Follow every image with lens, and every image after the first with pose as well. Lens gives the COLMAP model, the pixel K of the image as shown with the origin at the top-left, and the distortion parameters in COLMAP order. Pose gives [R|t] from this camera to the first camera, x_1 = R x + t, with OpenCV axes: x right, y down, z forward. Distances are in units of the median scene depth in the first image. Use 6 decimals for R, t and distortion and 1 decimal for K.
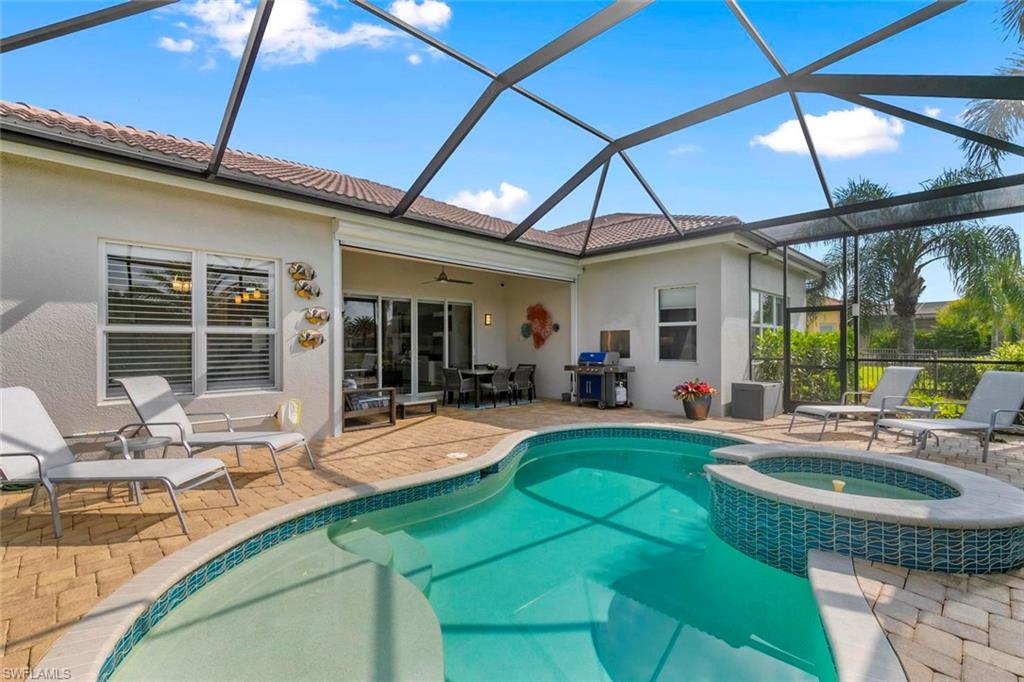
lens RADIAL K [[458.1, 0, 503.7], [0, 458.1, 335.9], [0, 0, 1]] dist [0.004240, -0.000236]
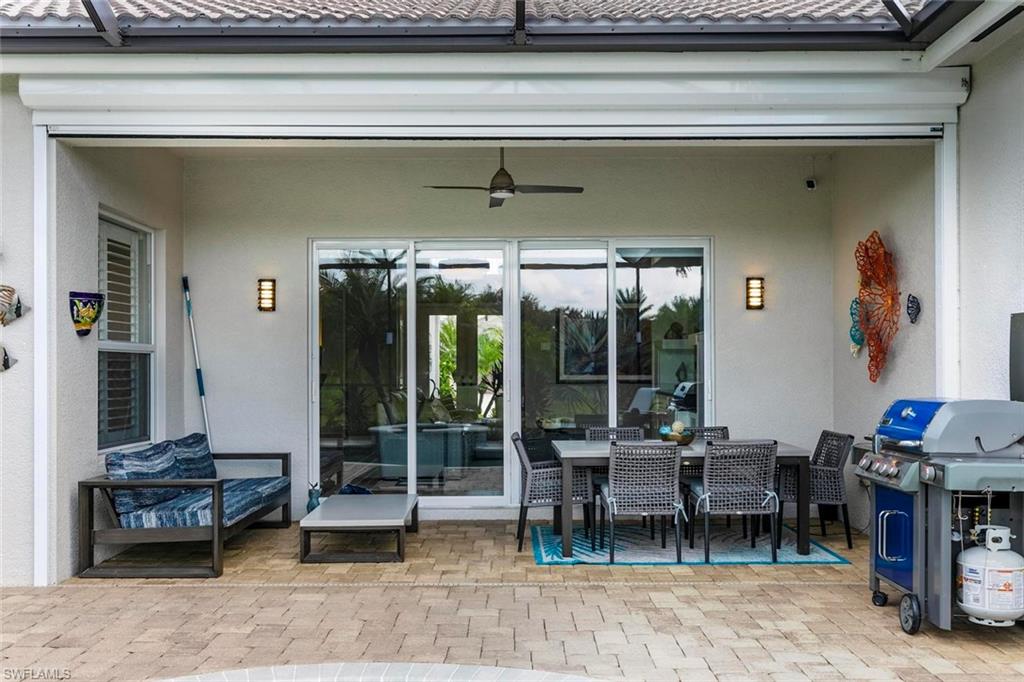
lens RADIAL K [[977.6, 0, 508.4], [0, 977.6, 372.6], [0, 0, 1]] dist [0.009733, 0.000000]
pose [[0.722702, 0.011676, -0.691061, 0.429090], [0.012681, 0.999465, 0.030149, -0.000299], [0.691043, -0.030552, 0.722168, 0.455569]]
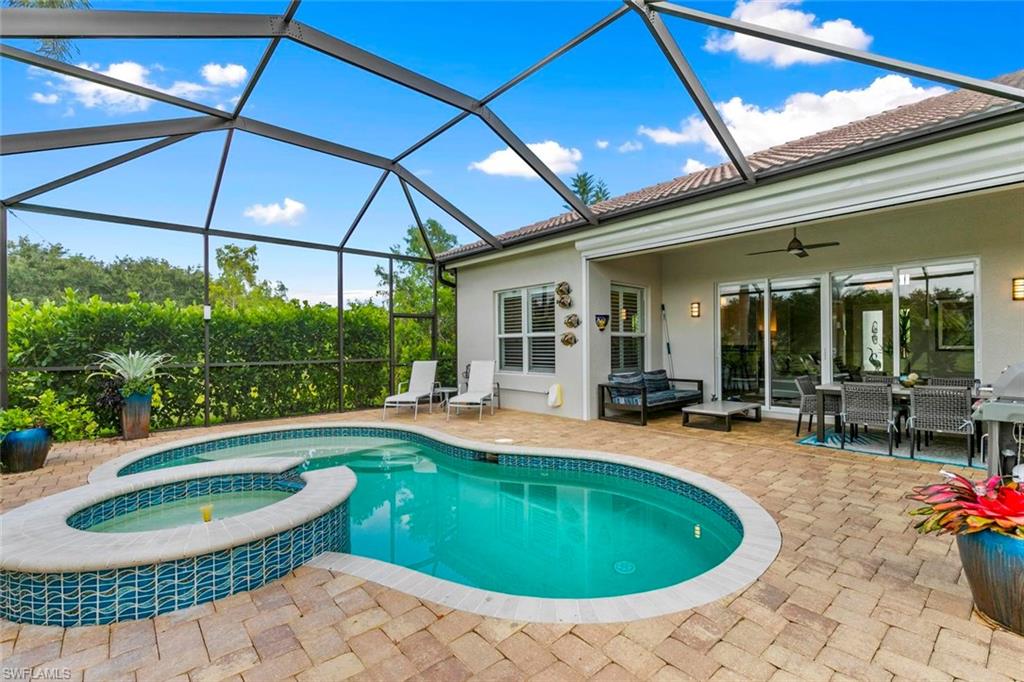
lens RADIAL K [[458.1, 0, 519.5], [0, 458.1, 345.0], [0, 0, 1]] dist [0.004240, -0.000236]
pose [[-0.038263, 0.011114, -0.999206, 0.617096], [0.032503, 0.999423, 0.009871, 0.004404], [0.998739, -0.032100, -0.038602, 0.624980]]
